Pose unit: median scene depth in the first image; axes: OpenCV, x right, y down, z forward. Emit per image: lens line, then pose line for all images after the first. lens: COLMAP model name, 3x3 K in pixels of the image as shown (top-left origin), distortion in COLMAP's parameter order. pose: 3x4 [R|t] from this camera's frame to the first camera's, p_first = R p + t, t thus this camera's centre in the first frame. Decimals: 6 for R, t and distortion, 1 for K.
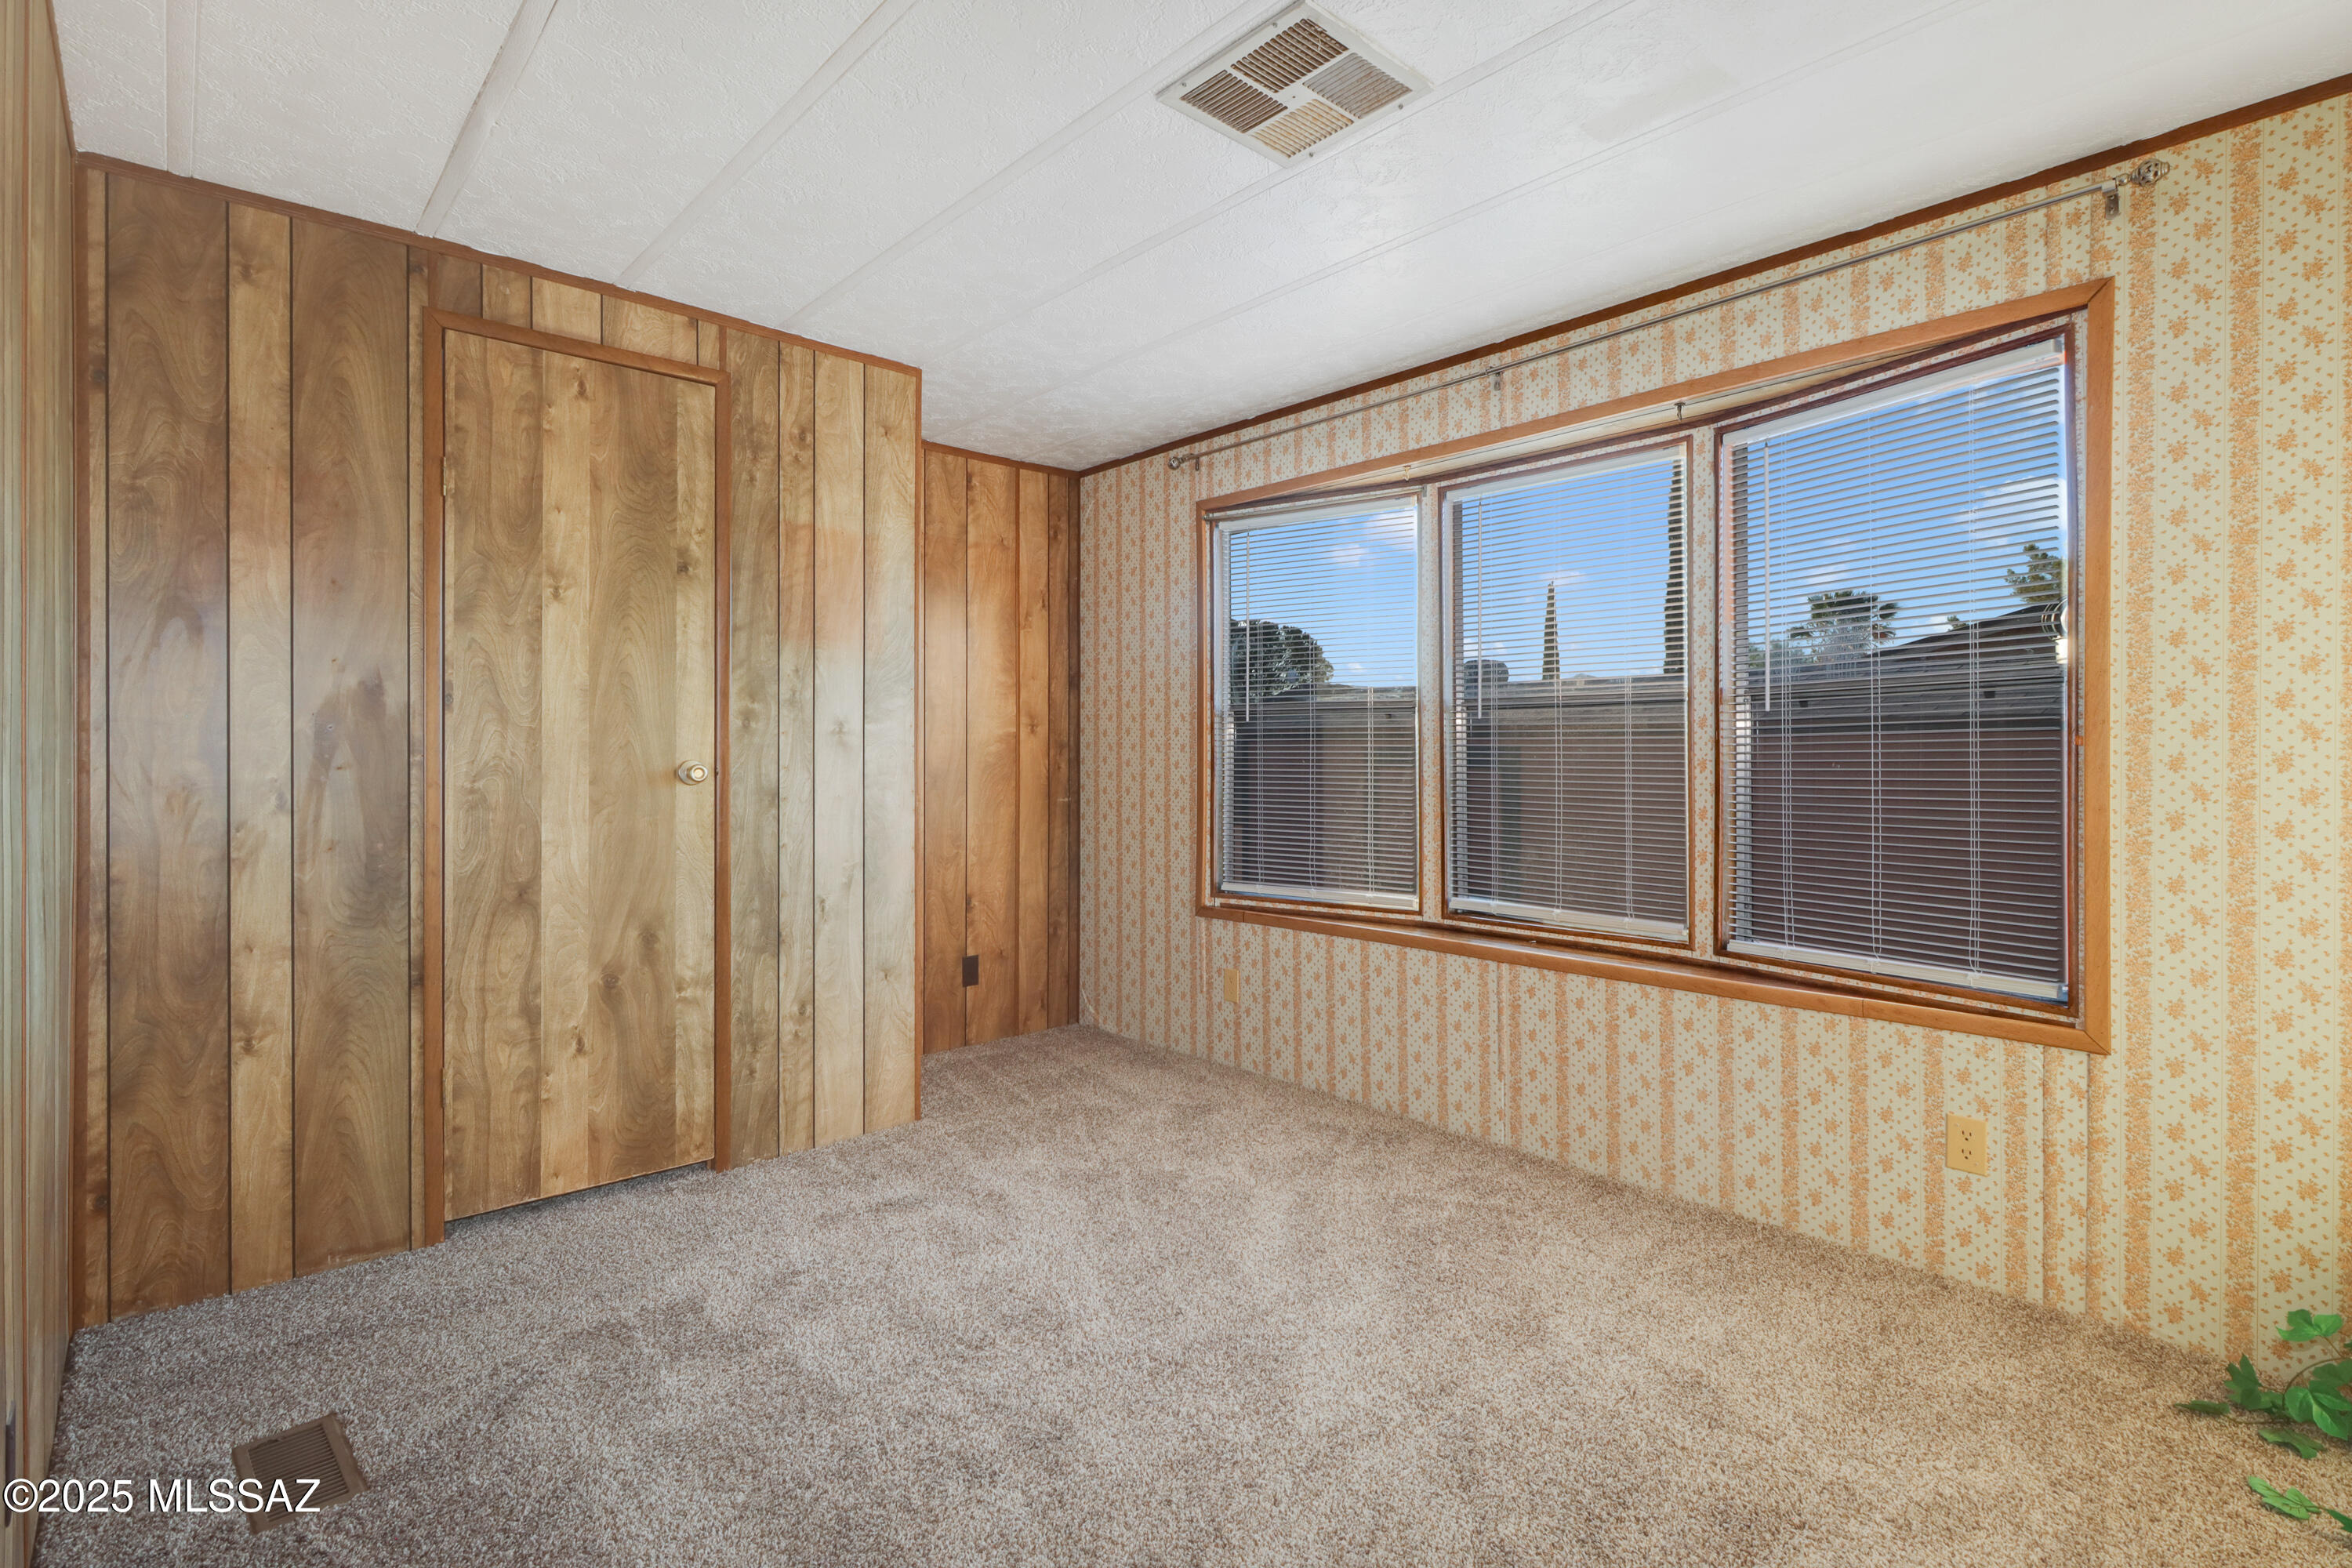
lens RADIAL K [[1091.9, 0, 1186.3], [0, 1091.9, 752.6], [0, 0, 1]] dist [0.008670, -0.000296]
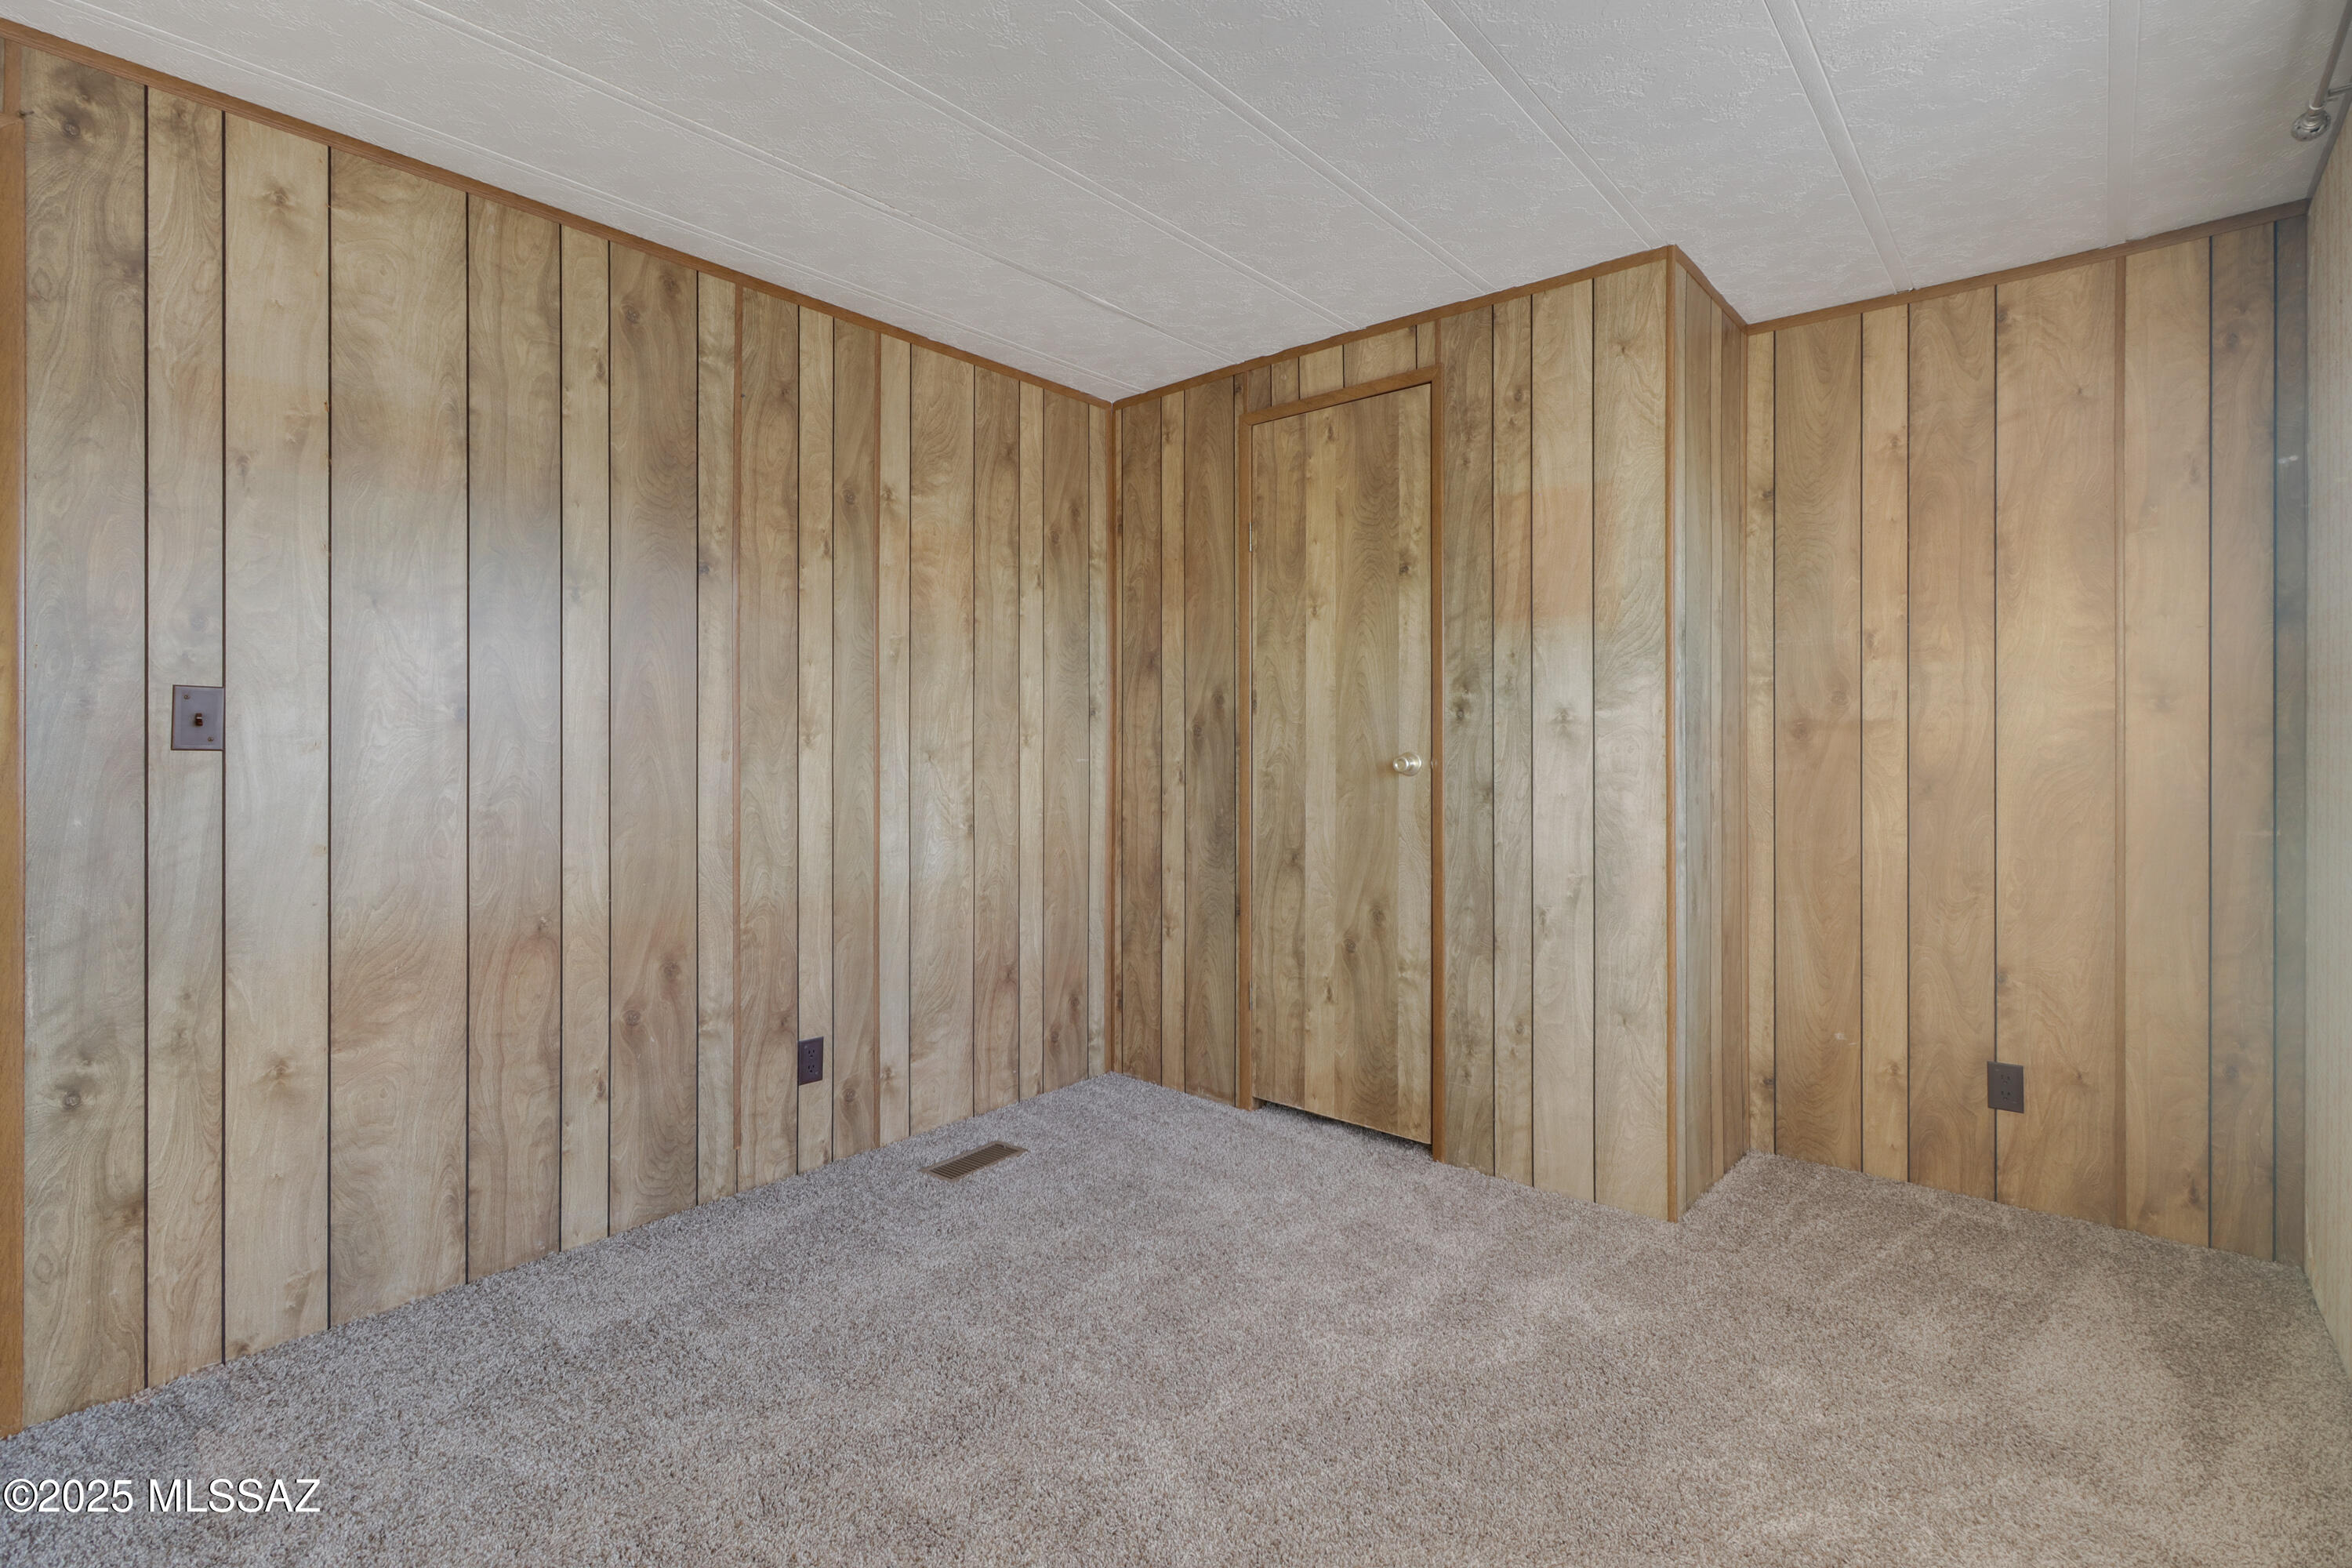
lens RADIAL K [[1091.9, 0, 1169.4], [0, 1091.9, 742.9], [0, 0, 1]] dist [0.008670, -0.000296]
pose [[0.132197, 0.001489, -0.991222, 0.550323], [0.000908, 0.999998, 0.001623, -0.003628], [0.991223, -0.001115, 0.132195, 0.638377]]
